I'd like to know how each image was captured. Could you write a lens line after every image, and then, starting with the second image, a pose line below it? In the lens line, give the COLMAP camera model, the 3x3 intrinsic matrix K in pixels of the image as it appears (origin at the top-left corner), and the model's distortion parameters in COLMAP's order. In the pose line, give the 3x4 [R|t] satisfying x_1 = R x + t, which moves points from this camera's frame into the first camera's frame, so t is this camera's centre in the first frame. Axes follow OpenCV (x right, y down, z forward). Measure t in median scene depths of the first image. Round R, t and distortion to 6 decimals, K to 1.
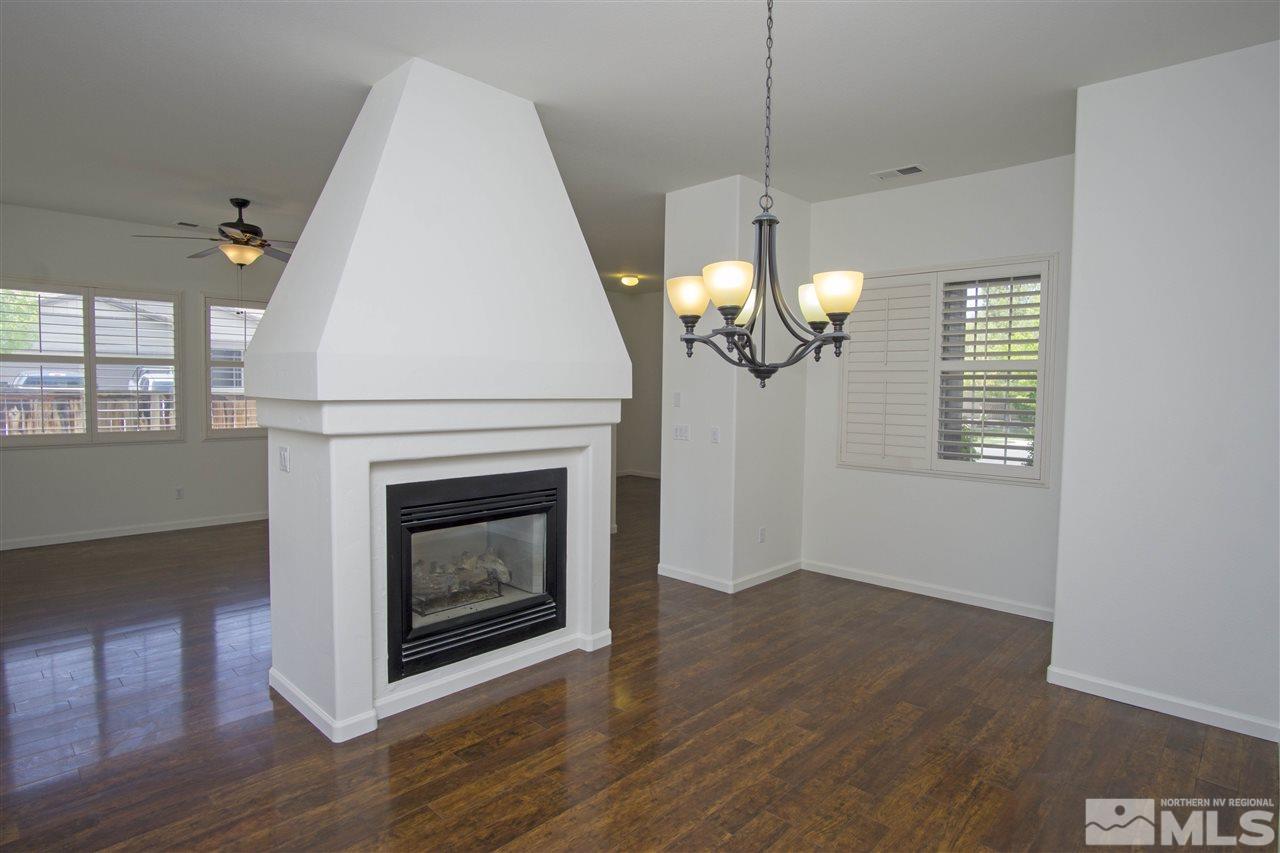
lens RADIAL K [[686.3, 0, 640.0], [0, 686.3, 426.5], [0, 0, 1]] dist [-0.019990, -0.000145]
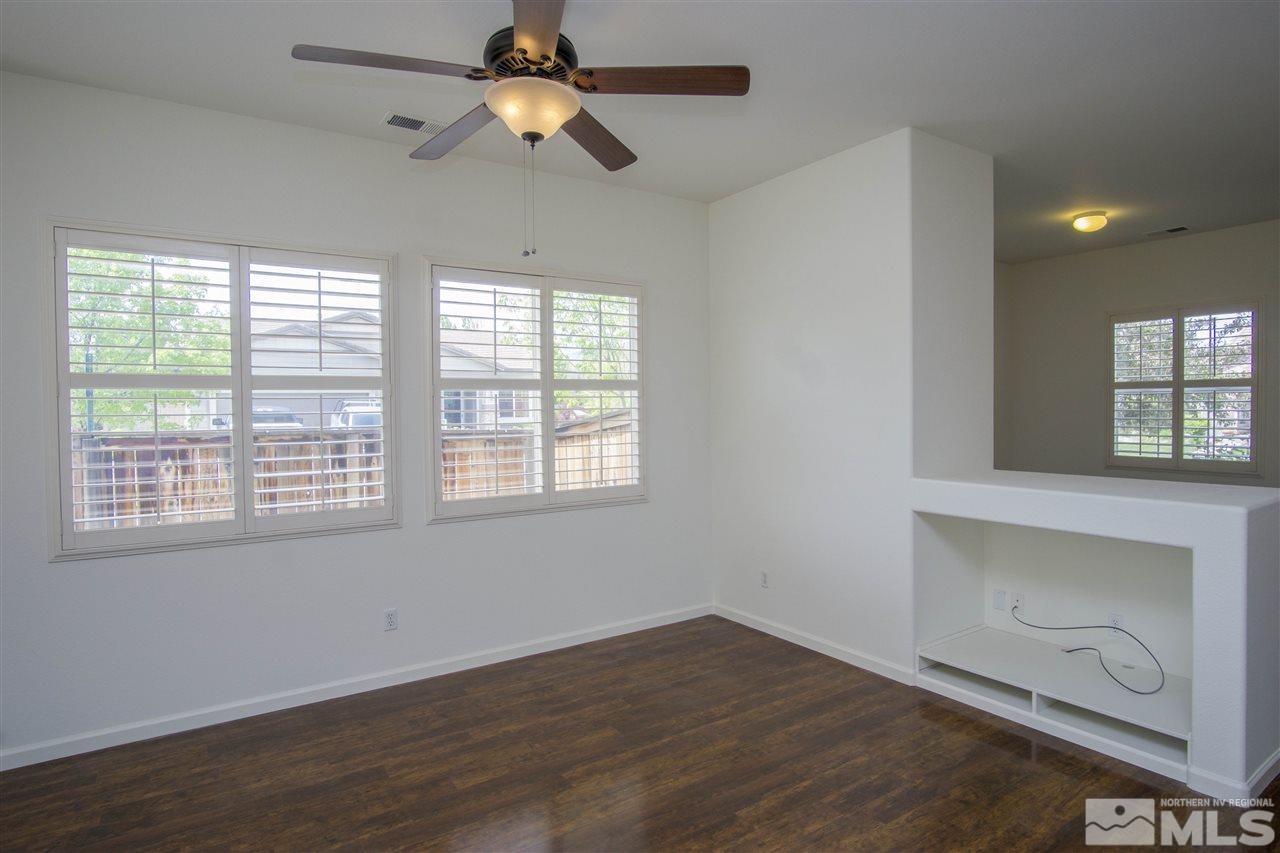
lens RADIAL K [[686.3, 0, 640.0], [0, 686.3, 426.5], [0, 0, 1]] dist [-0.019990, -0.000145]
pose [[0.974354, -0.019527, -0.224172, -0.361994], [0.012304, 0.999361, -0.033573, -0.037982], [0.224684, 0.029954, 0.973971, 0.513525]]
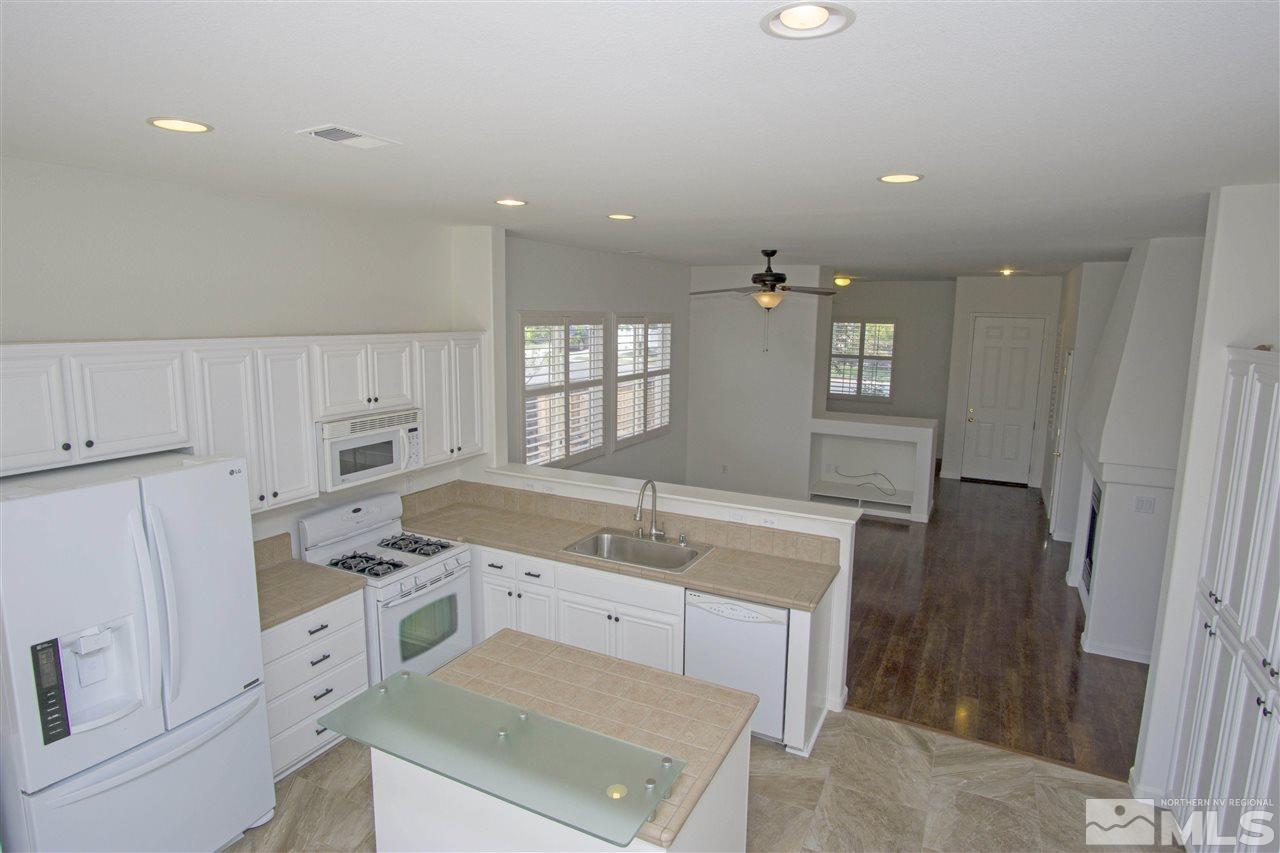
lens RADIAL K [[686.3, 0, 640.0], [0, 686.3, 426.5], [0, 0, 1]] dist [-0.019990, -0.000145]
pose [[0.961378, -0.046190, 0.271329, -0.944004], [0.017269, 0.993998, 0.108026, -0.143107], [-0.274690, -0.099168, 0.956405, -0.052154]]
